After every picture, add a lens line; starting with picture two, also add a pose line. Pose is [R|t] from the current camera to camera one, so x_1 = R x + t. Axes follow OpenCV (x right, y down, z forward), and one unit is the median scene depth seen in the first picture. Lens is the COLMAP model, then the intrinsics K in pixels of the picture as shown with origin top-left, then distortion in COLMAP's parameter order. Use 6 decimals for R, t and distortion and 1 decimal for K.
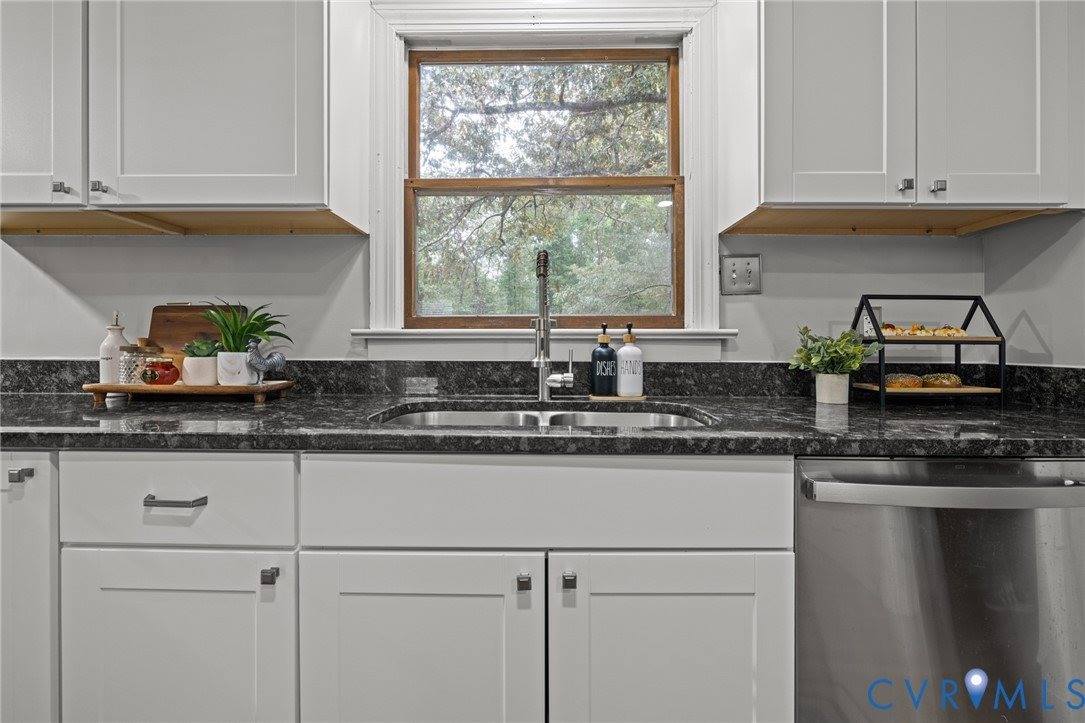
lens RADIAL K [[502.0, 0, 553.0], [0, 502.0, 339.3], [0, 0, 1]] dist [-0.002804, 0.001080]
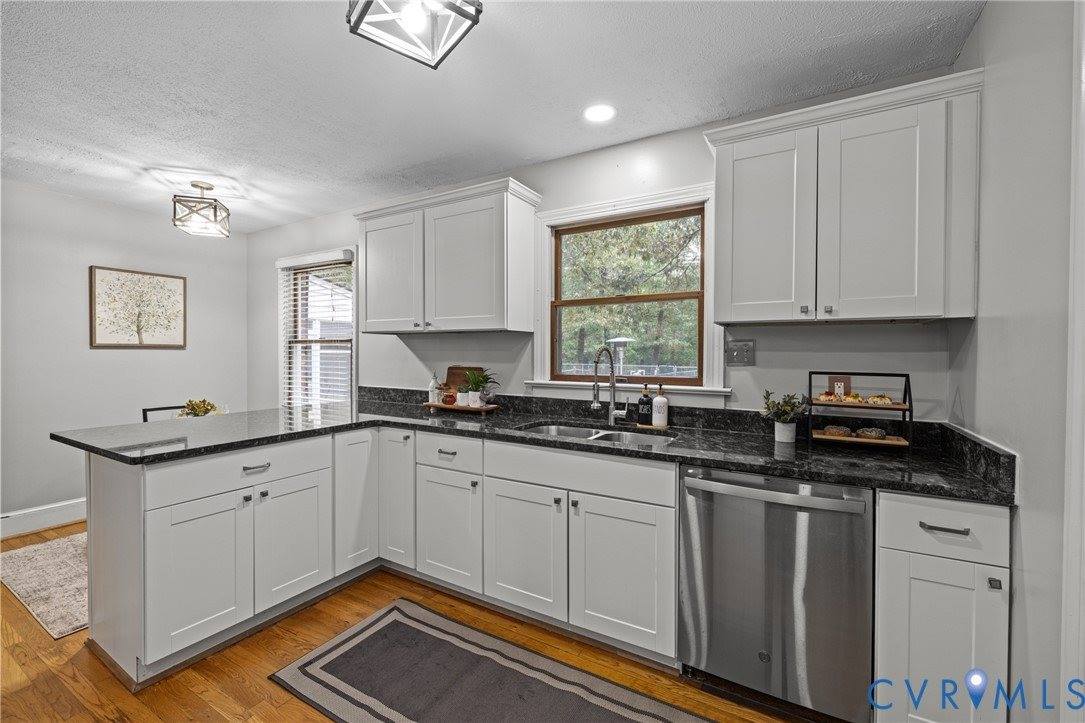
lens RADIAL K [[456.6, 0, 540.0], [0, 456.6, 357.9], [0, 0, 1]] dist [0.005691, 0.000321]
pose [[0.871020, 0.007532, -0.491190, 0.575156], [-0.002482, 0.999937, 0.010932, -0.139746], [0.491242, -0.008303, 0.870984, -0.582014]]
